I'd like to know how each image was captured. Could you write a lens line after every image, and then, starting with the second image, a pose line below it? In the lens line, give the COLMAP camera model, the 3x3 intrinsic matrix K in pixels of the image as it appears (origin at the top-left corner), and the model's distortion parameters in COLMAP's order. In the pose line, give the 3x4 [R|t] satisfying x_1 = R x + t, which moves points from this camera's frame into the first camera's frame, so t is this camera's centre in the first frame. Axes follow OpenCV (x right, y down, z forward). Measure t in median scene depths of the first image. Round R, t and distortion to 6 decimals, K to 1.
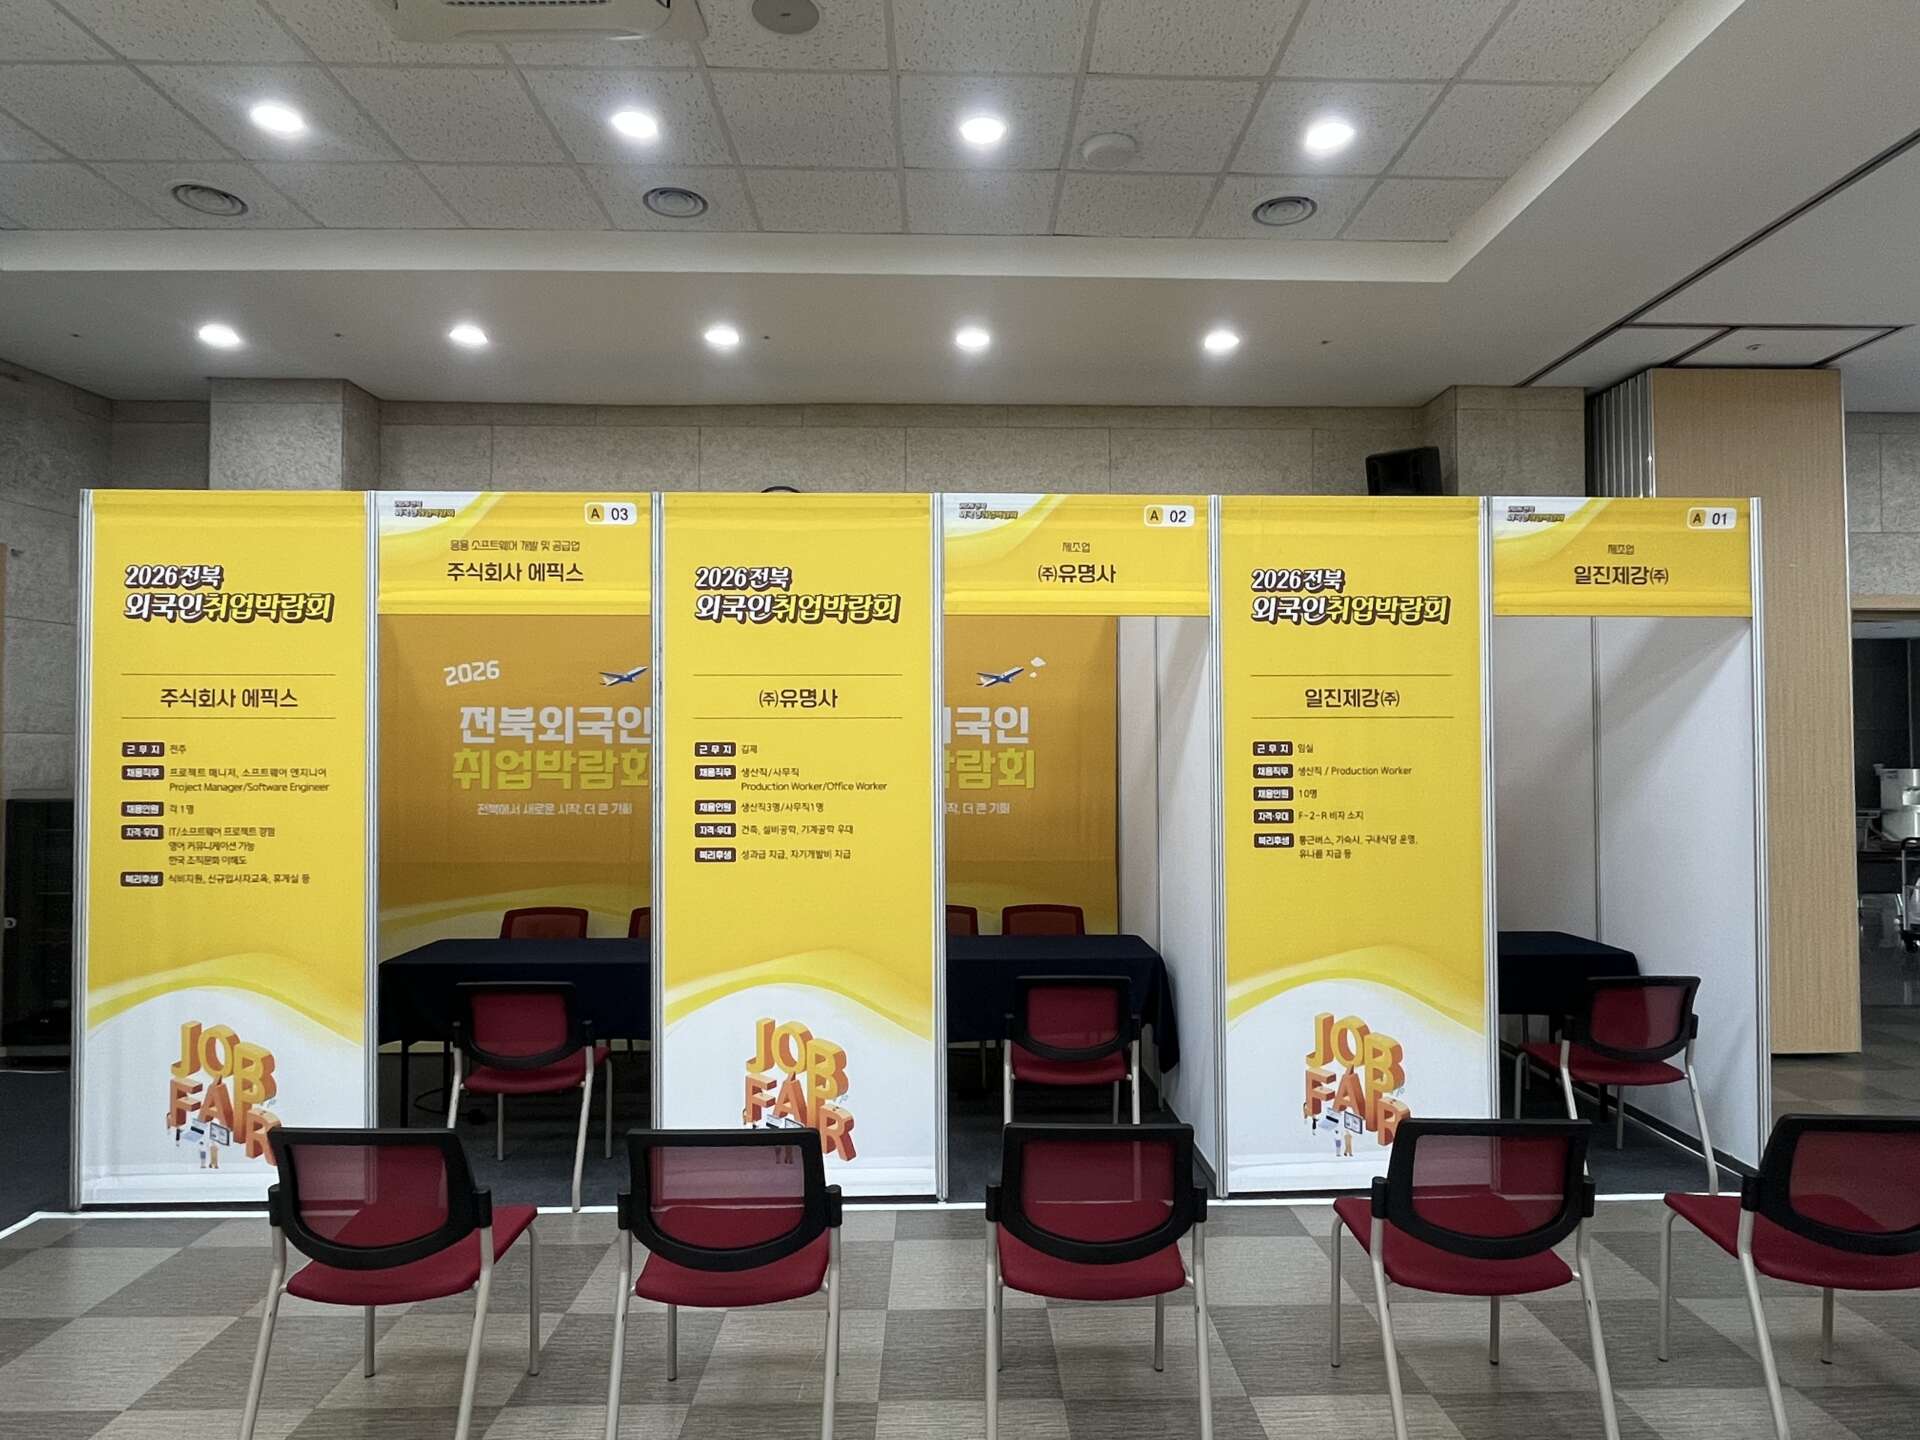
lens RADIAL K [[919.6, 0, 997.8], [0, 919.6, 724.2], [0, 0, 1]] dist [-0.009364, 0.000067]
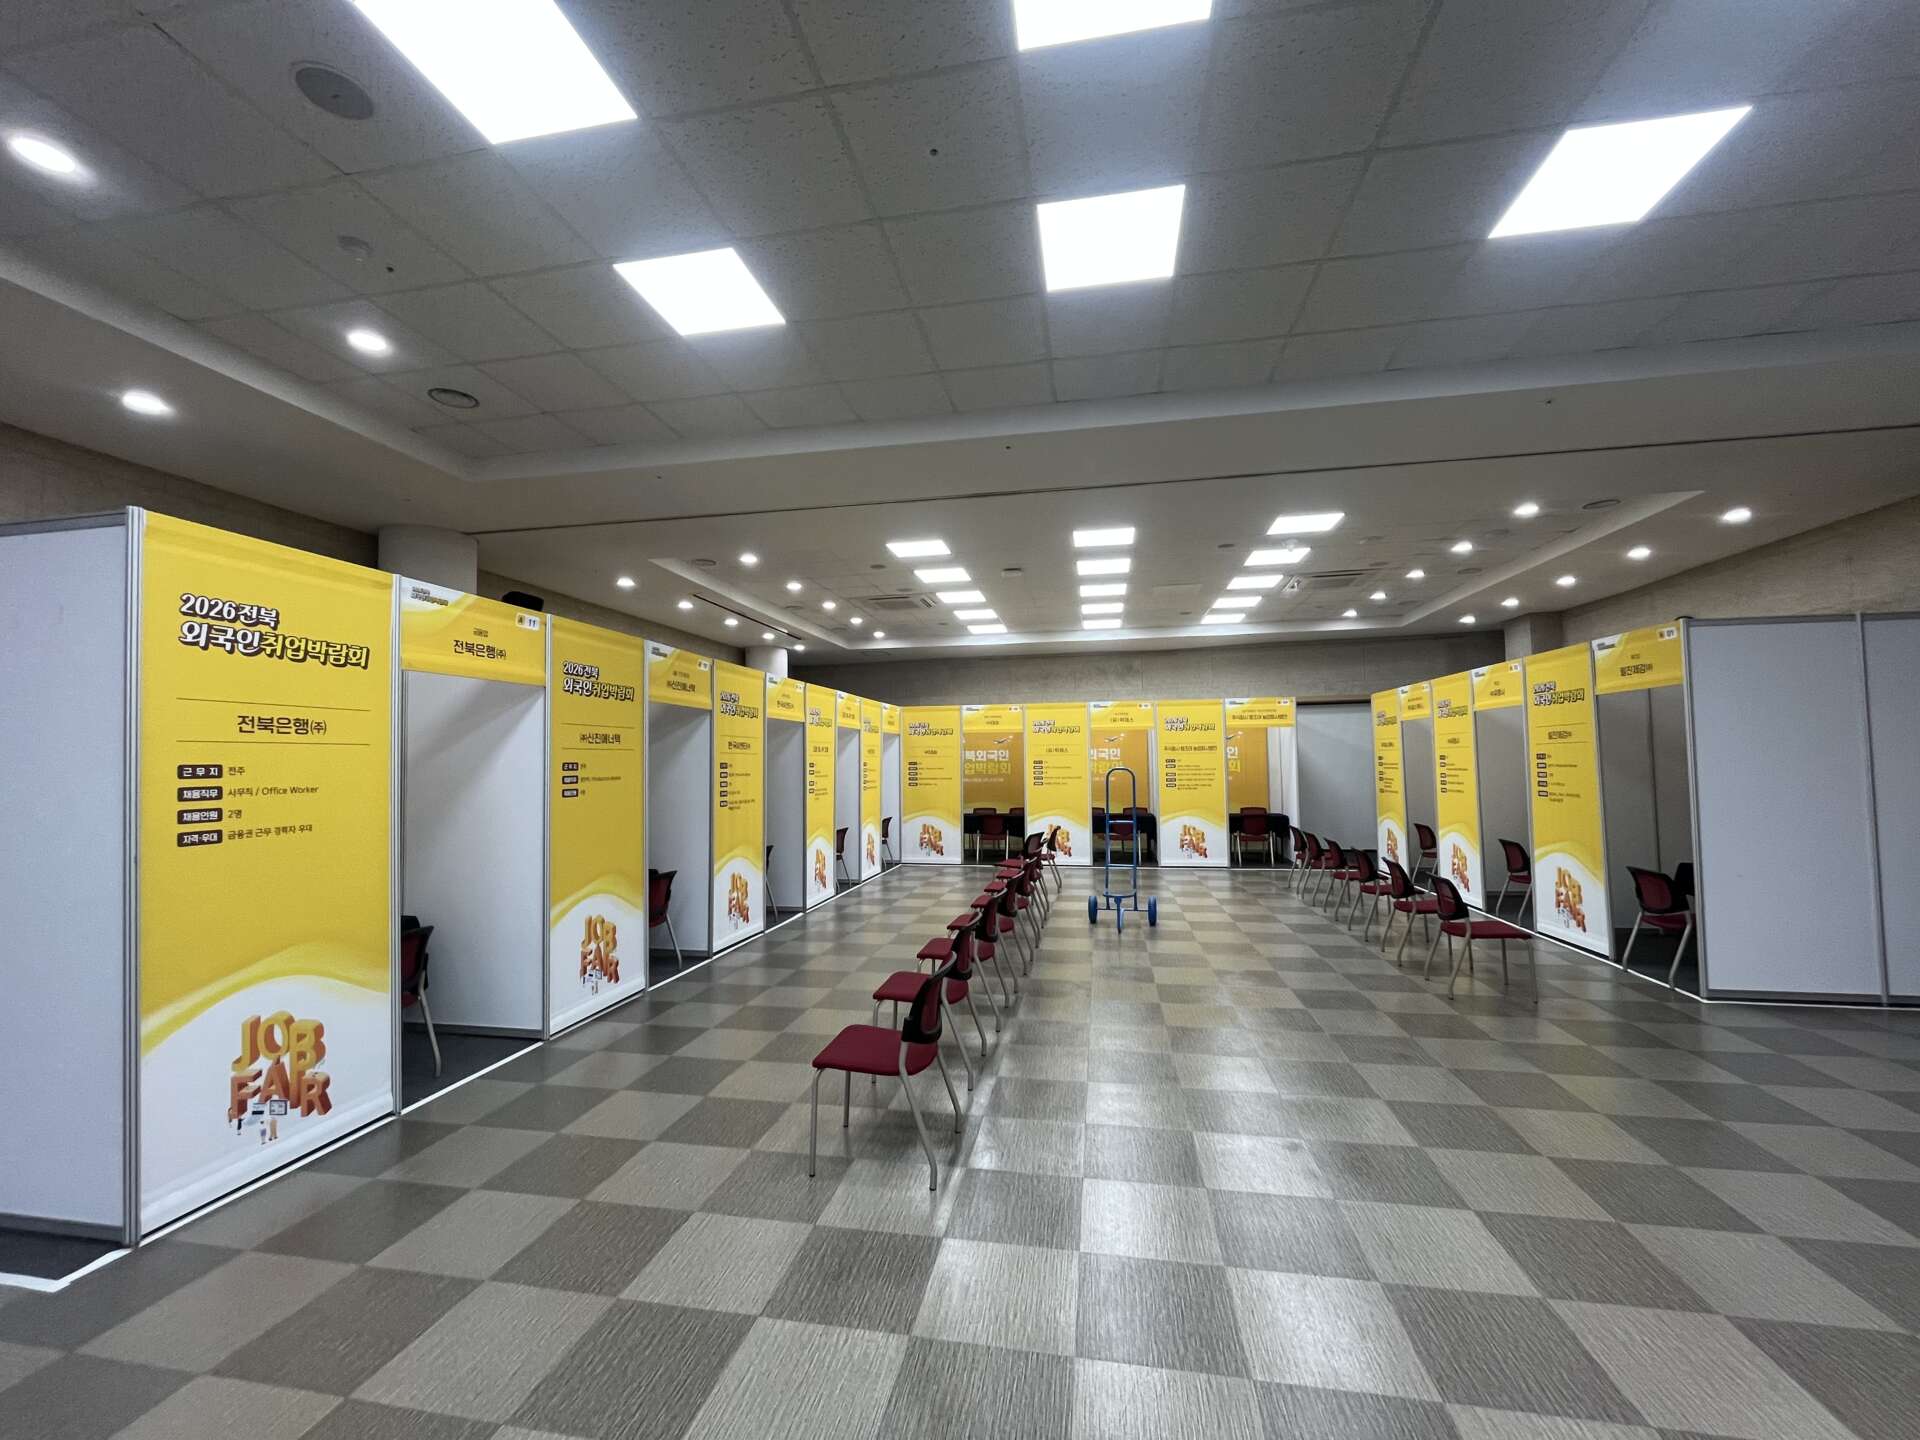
lens RADIAL K [[777.2, 0, 960.0], [0, 777.2, 720.0], [0, 0, 1]] dist [0.000530, 0.000134]
pose [[0.215721, 0.050448, 0.975151, -1.176681], [-0.013333, 0.998724, -0.048718, 0.000176], [-0.976364, -0.002492, 0.216119, -0.032041]]
